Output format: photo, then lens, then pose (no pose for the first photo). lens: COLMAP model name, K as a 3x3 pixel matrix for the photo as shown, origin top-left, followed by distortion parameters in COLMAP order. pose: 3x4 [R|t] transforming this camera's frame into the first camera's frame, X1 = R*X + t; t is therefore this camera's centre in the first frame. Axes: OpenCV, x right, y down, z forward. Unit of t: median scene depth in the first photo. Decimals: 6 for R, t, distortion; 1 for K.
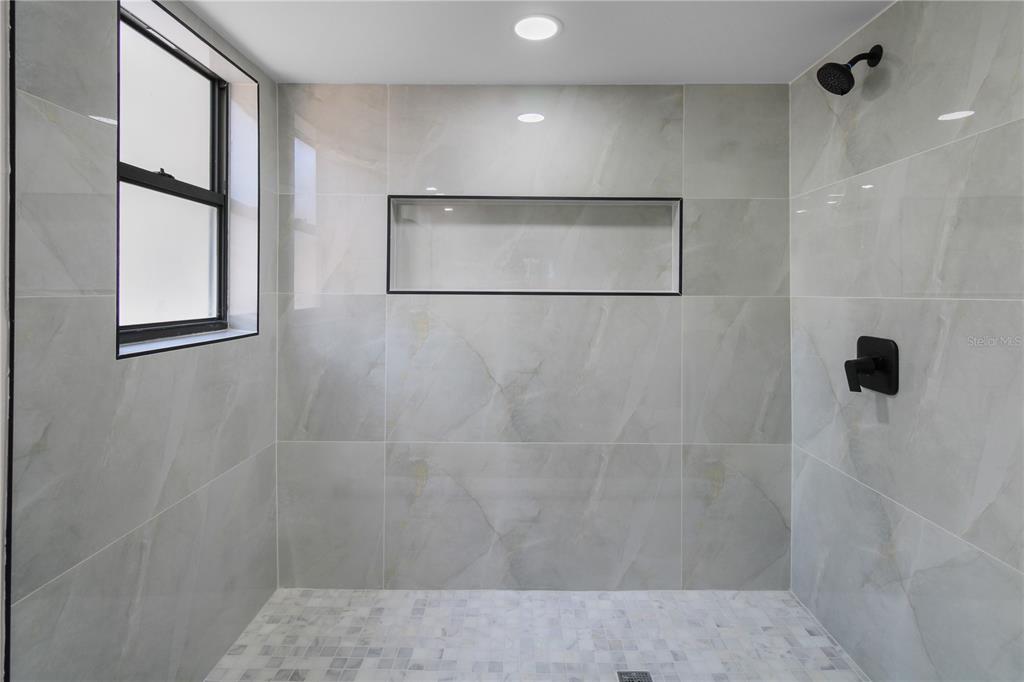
lens RADIAL K [[477.2, 0, 543.4], [0, 477.2, 294.8], [0, 0, 1]] dist [0.001058, 0.000118]
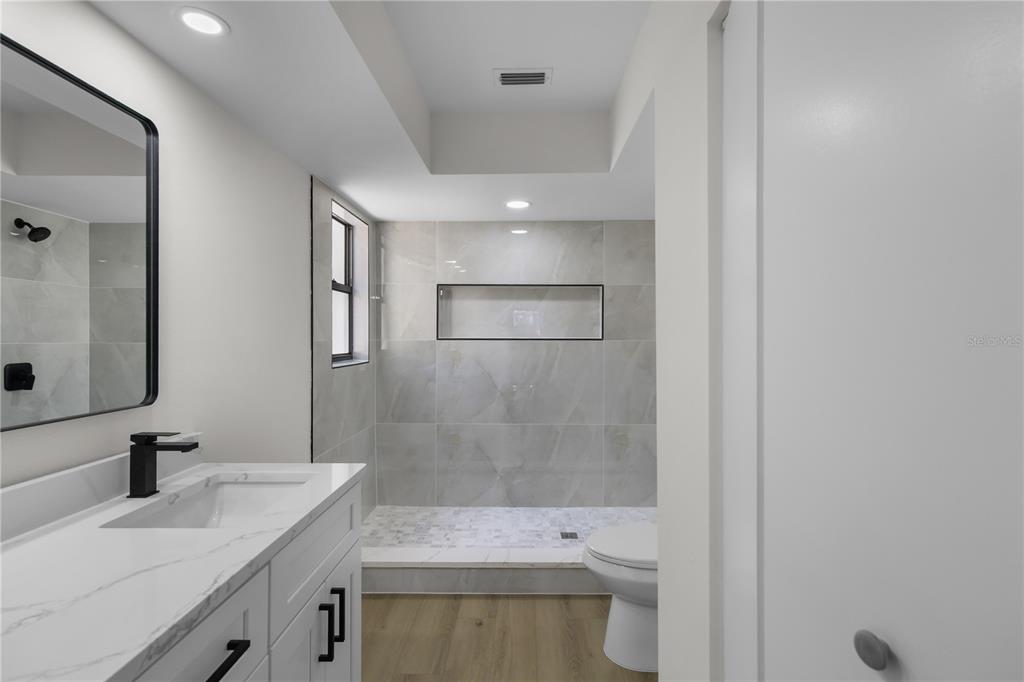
lens RADIAL K [[485.8, 0, 516.7], [0, 485.8, 339.8], [0, 0, 1]] dist [0.000139, 0.000059]
pose [[0.997917, -0.004426, -0.064360, 0.086781], [0.004260, 0.999987, -0.002707, 0.003706], [0.064371, 0.002427, 0.997923, -0.805237]]
